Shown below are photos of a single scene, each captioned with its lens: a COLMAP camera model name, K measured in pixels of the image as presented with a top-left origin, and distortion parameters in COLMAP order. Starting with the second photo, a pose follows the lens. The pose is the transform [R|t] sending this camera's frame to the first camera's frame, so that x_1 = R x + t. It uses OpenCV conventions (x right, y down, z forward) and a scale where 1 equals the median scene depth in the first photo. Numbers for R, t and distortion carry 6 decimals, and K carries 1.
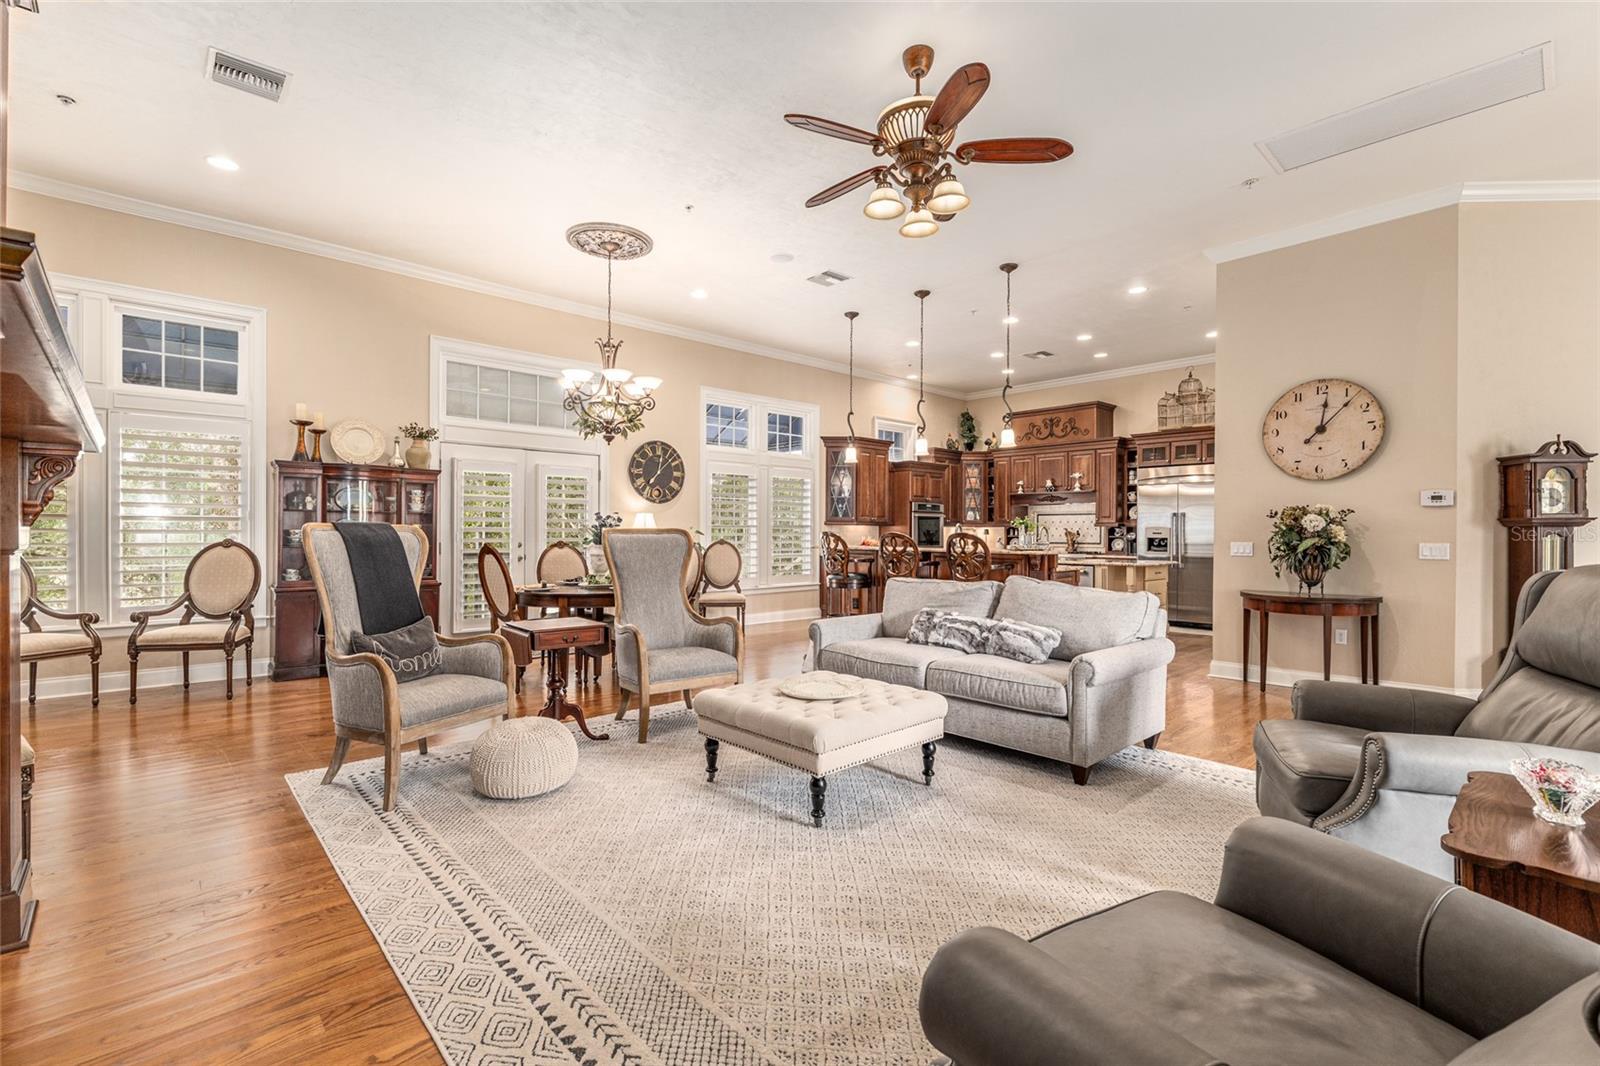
lens RADIAL K [[714.9, 0, 792.7], [0, 714.9, 531.9], [0, 0, 1]] dist [-0.000503, 0.000108]
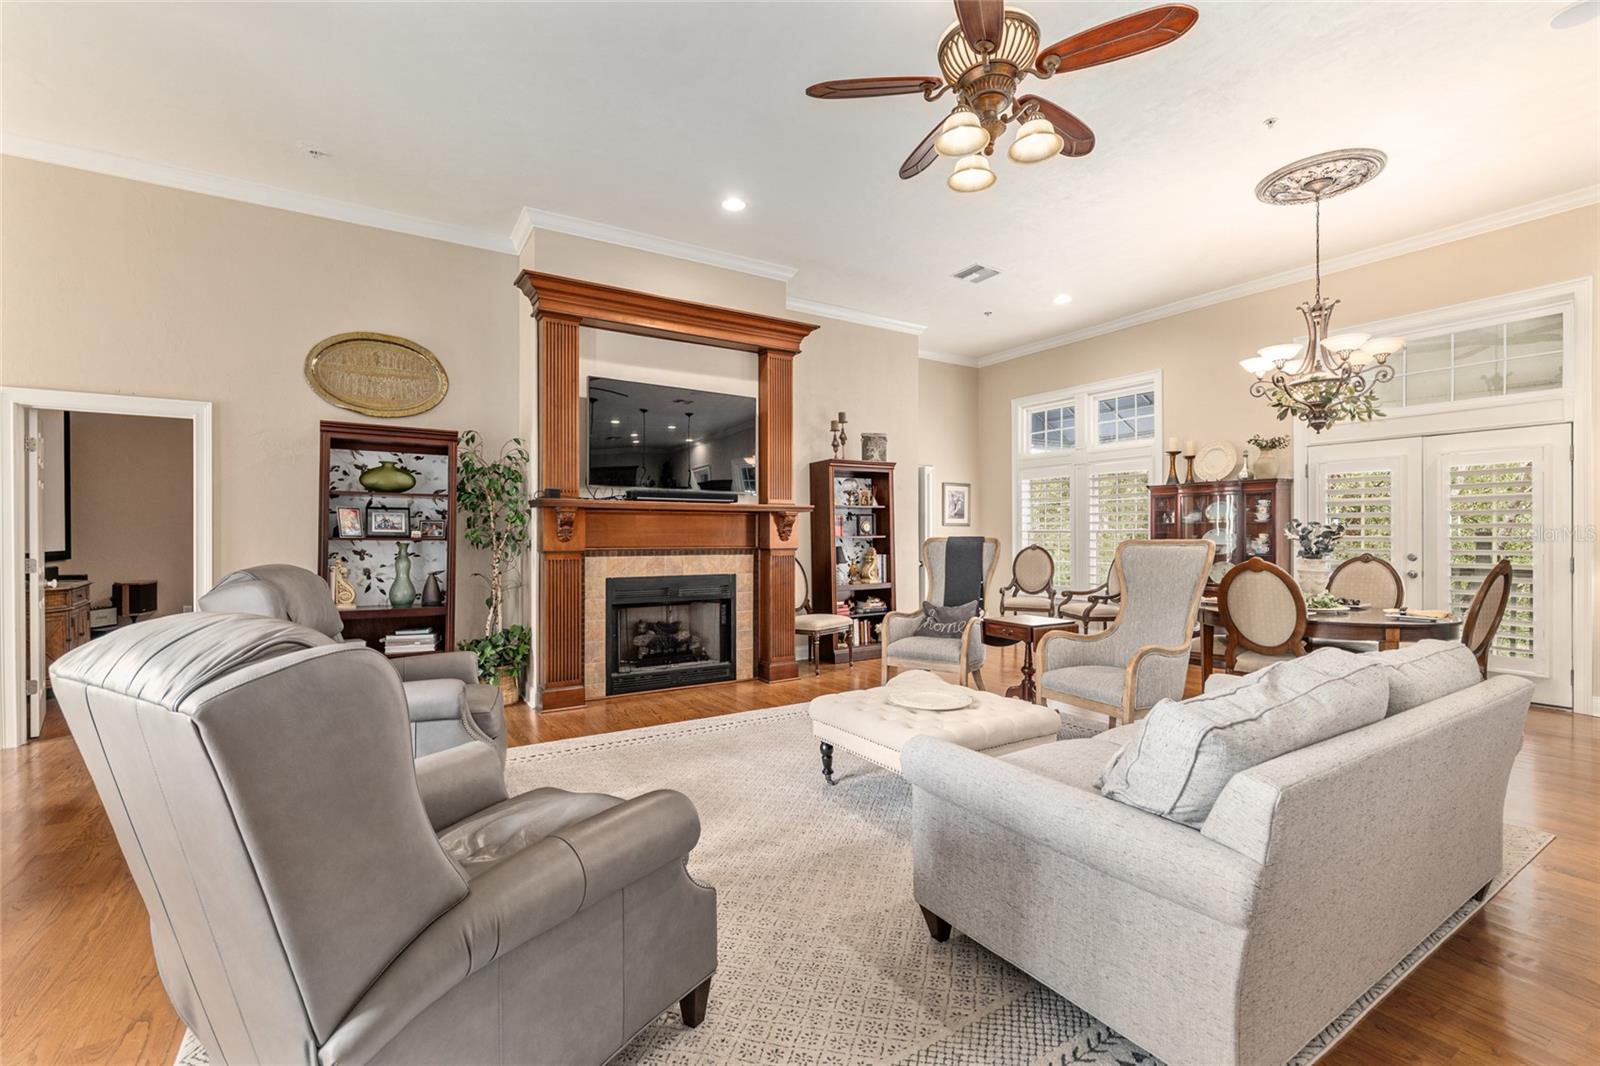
lens RADIAL K [[702.5, 0, 794.4], [0, 702.5, 538.7], [0, 0, 1]] dist [0.001713, 0.000098]
pose [[-0.168204, -0.007200, -0.985726, 0.731906], [-0.004040, 0.999970, -0.006614, 0.007267], [0.985744, 0.002870, -0.168228, 0.653263]]
